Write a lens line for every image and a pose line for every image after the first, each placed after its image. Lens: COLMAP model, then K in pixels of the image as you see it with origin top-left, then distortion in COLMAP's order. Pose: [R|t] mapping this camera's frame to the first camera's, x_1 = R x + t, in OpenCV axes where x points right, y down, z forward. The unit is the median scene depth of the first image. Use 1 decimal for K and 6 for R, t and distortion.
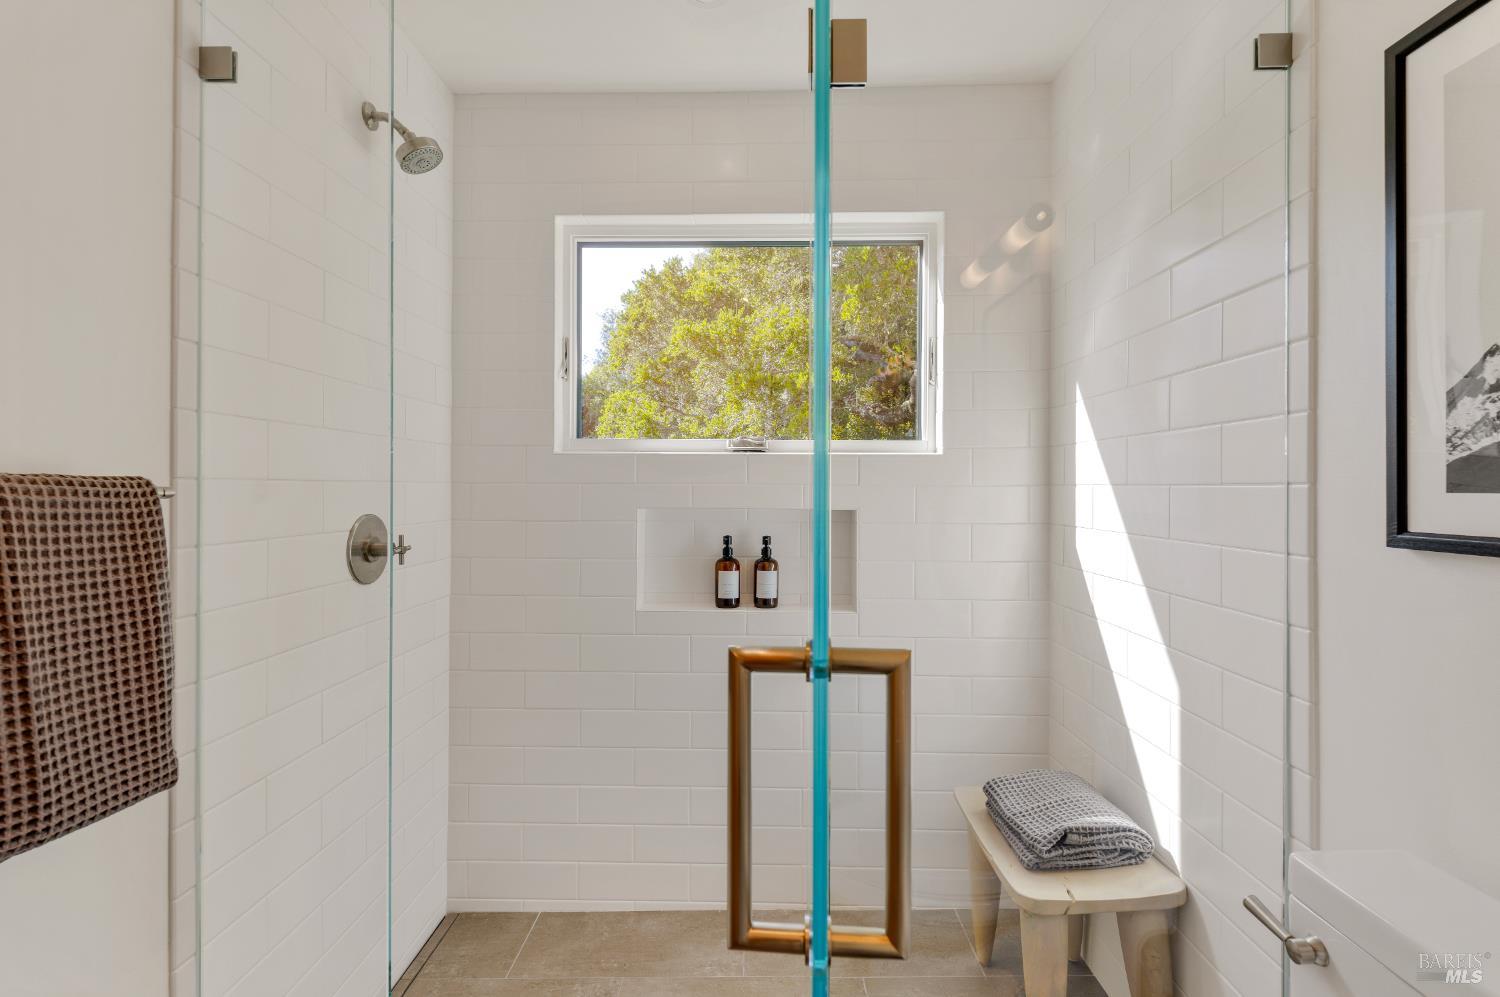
lens RADIAL K [[688.9, 0, 747.0], [0, 688.9, 487.6], [0, 0, 1]] dist [0.000771, -0.002681]
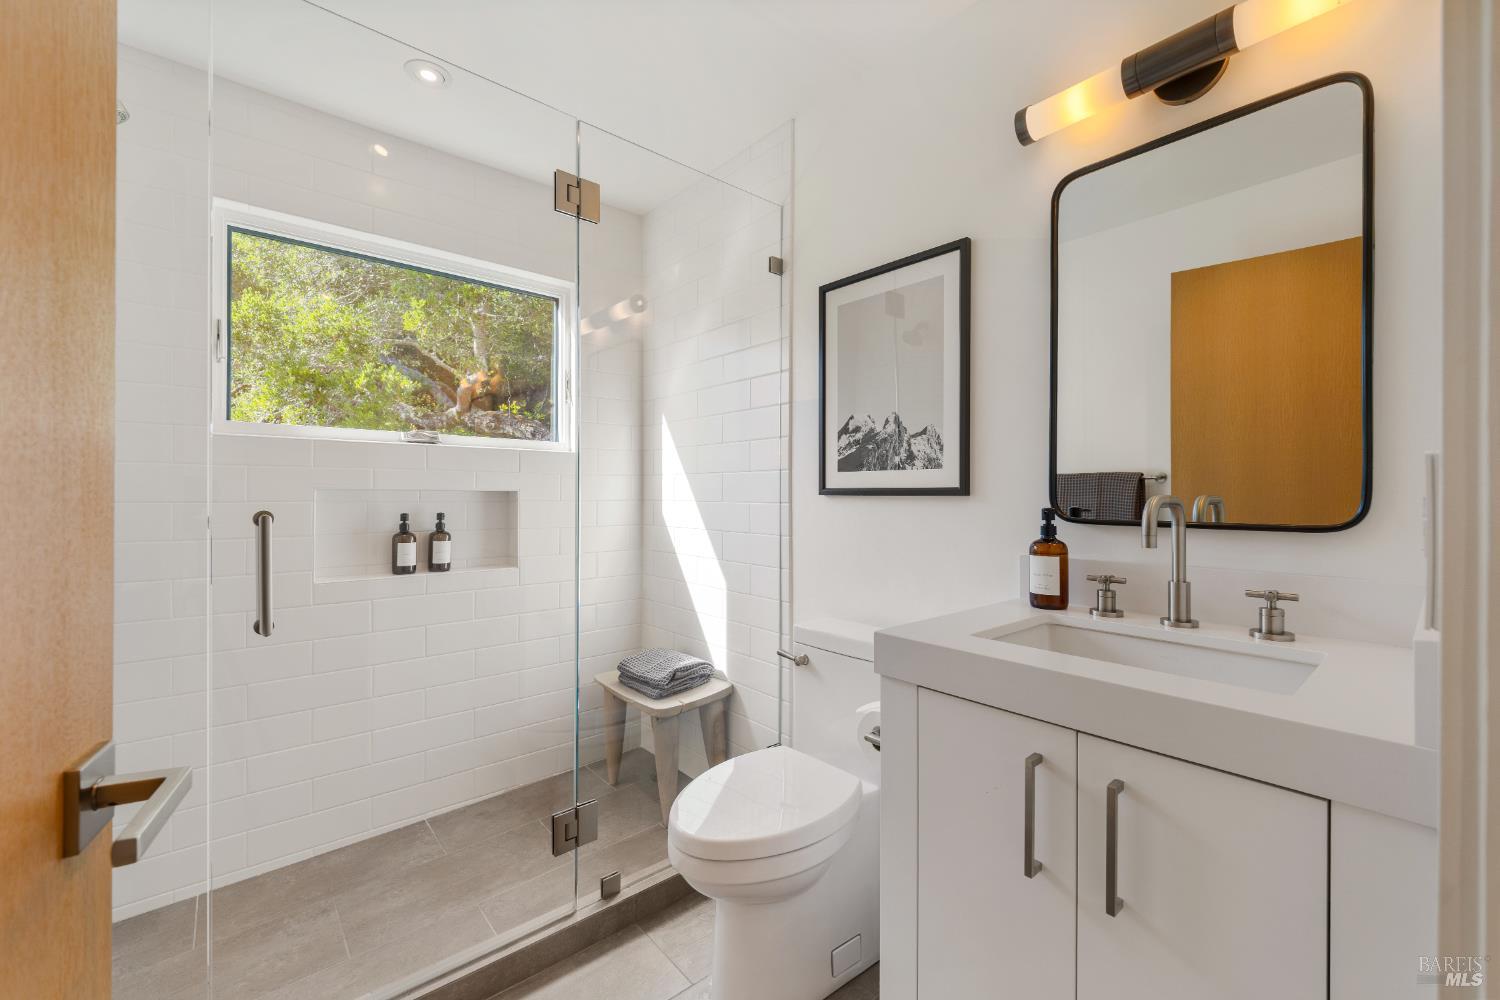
lens RADIAL K [[610.5, 0, 749.7], [0, 610.5, 501.9], [0, 0, 1]] dist [0.001497, -0.000488]
pose [[0.736895, -0.008831, 0.675950, -0.407768], [-0.000266, 0.999911, 0.013353, 0.048452], [-0.676007, -0.010020, 0.736827, -0.241028]]
